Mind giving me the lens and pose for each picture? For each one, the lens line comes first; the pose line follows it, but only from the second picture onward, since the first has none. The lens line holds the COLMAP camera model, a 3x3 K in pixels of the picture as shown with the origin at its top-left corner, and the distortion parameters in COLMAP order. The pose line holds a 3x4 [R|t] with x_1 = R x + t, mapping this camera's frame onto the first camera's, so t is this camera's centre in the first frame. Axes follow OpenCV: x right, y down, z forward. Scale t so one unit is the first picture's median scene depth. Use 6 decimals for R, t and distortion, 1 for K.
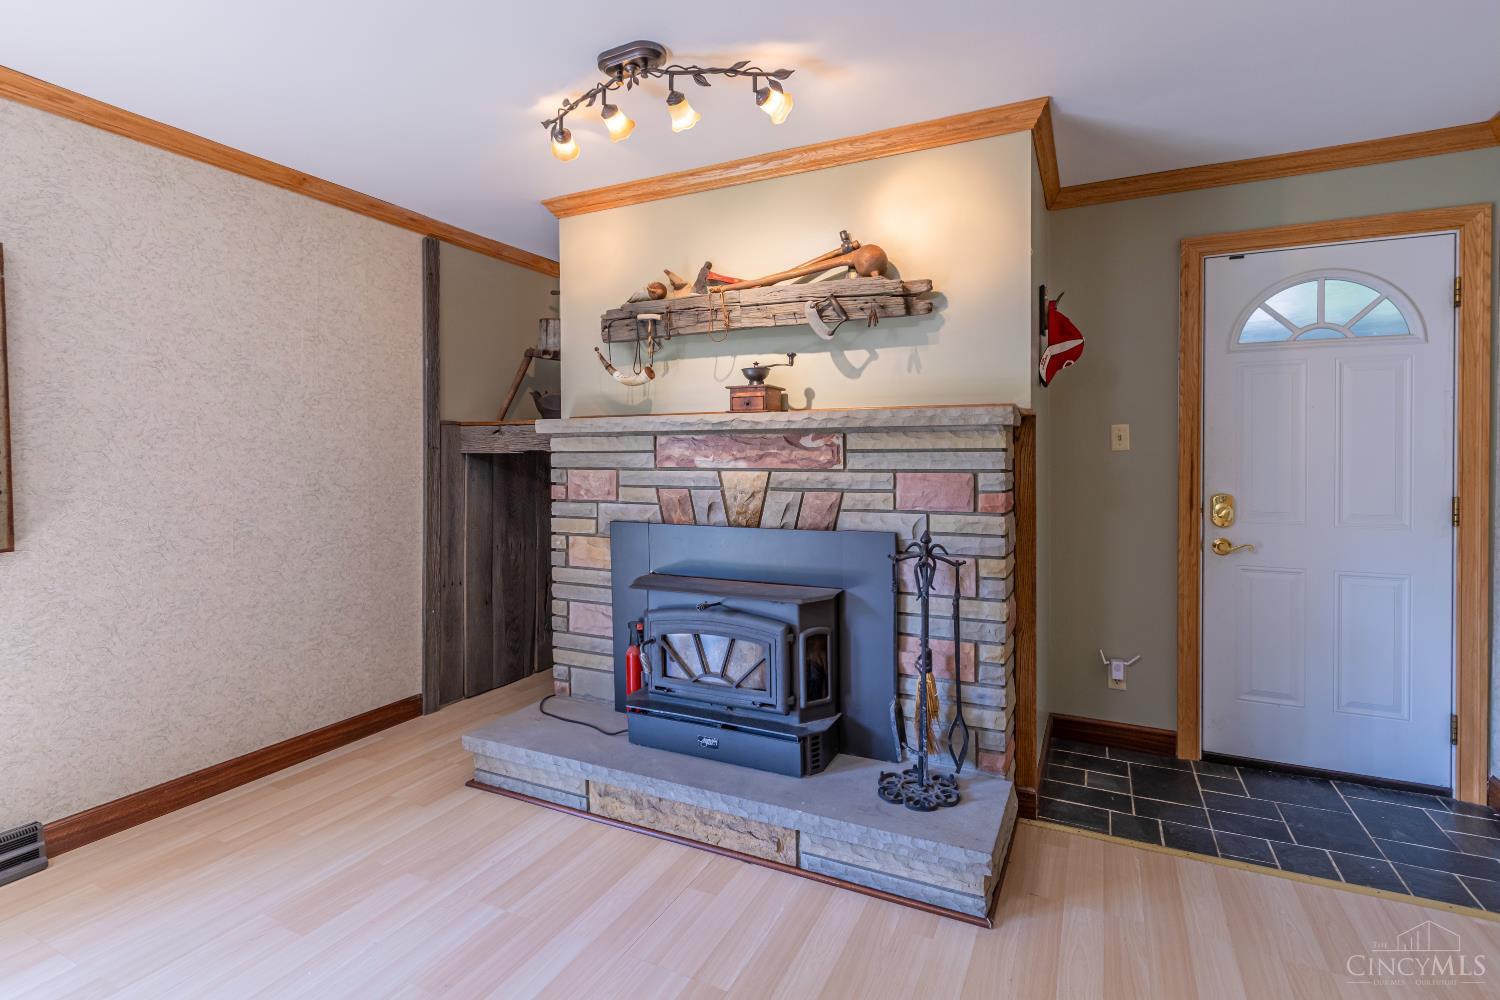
lens RADIAL K [[697.6, 0, 747.3], [0, 697.6, 463.8], [0, 0, 1]] dist [-0.000201, -0.000010]
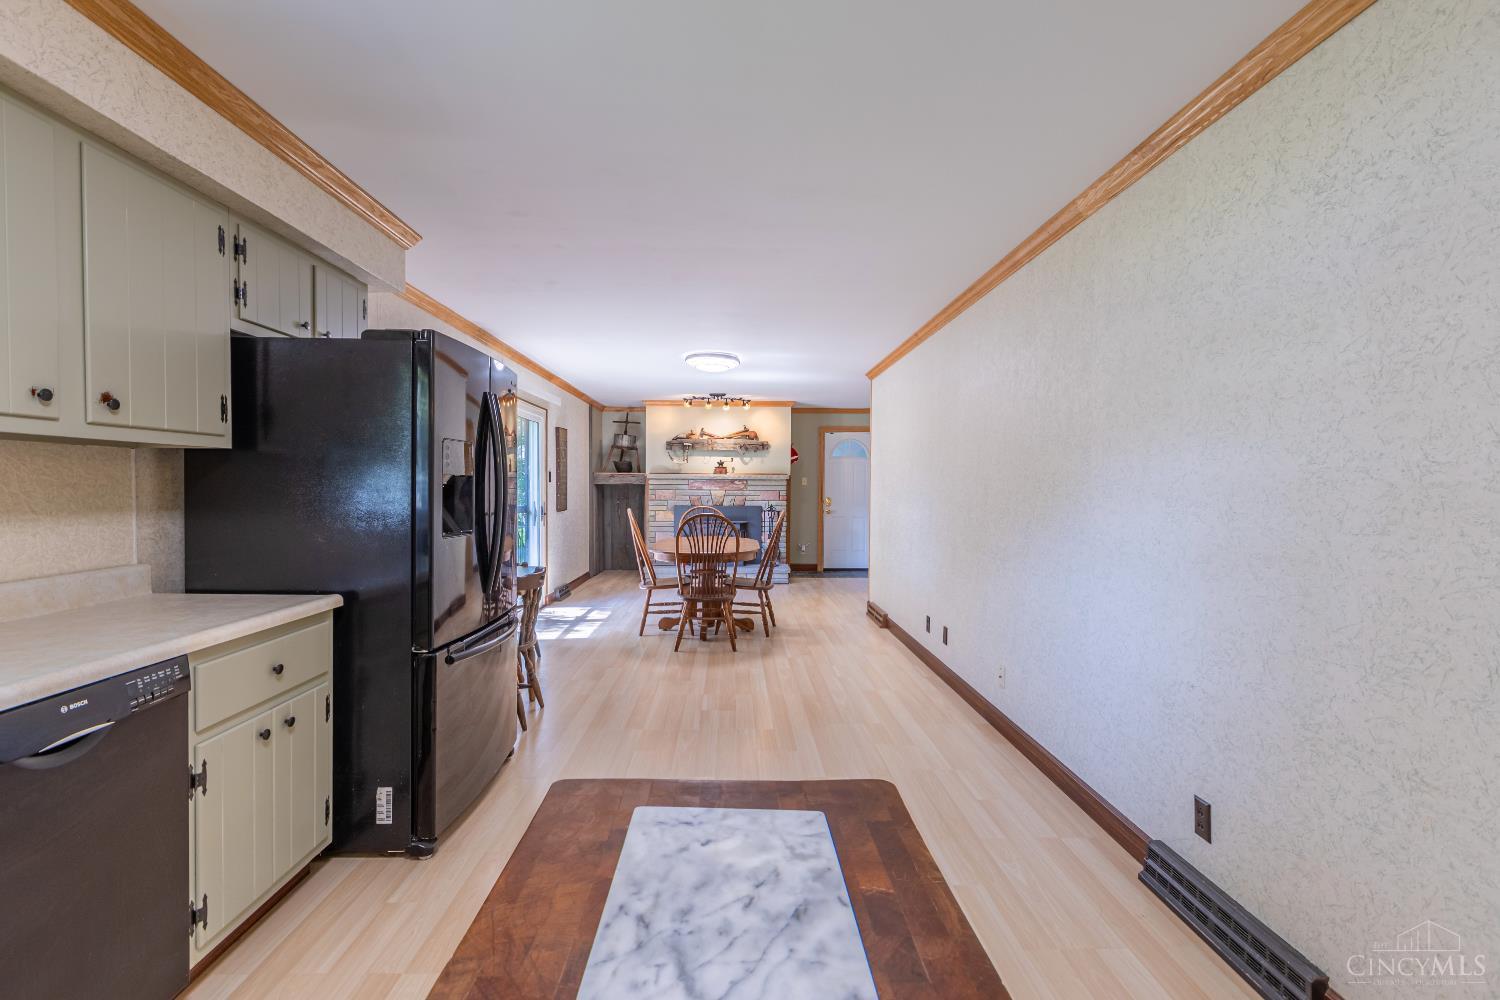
lens RADIAL K [[684.5, 0, 750.0], [0, 684.5, 500.0], [0, 0, 1]] dist [-0.000041, -0.000004]
pose [[0.876867, -0.004346, 0.480714, -1.518363], [-0.001842, 0.999921, 0.012399, 0.015010], [-0.480730, -0.011757, 0.876790, -2.107431]]
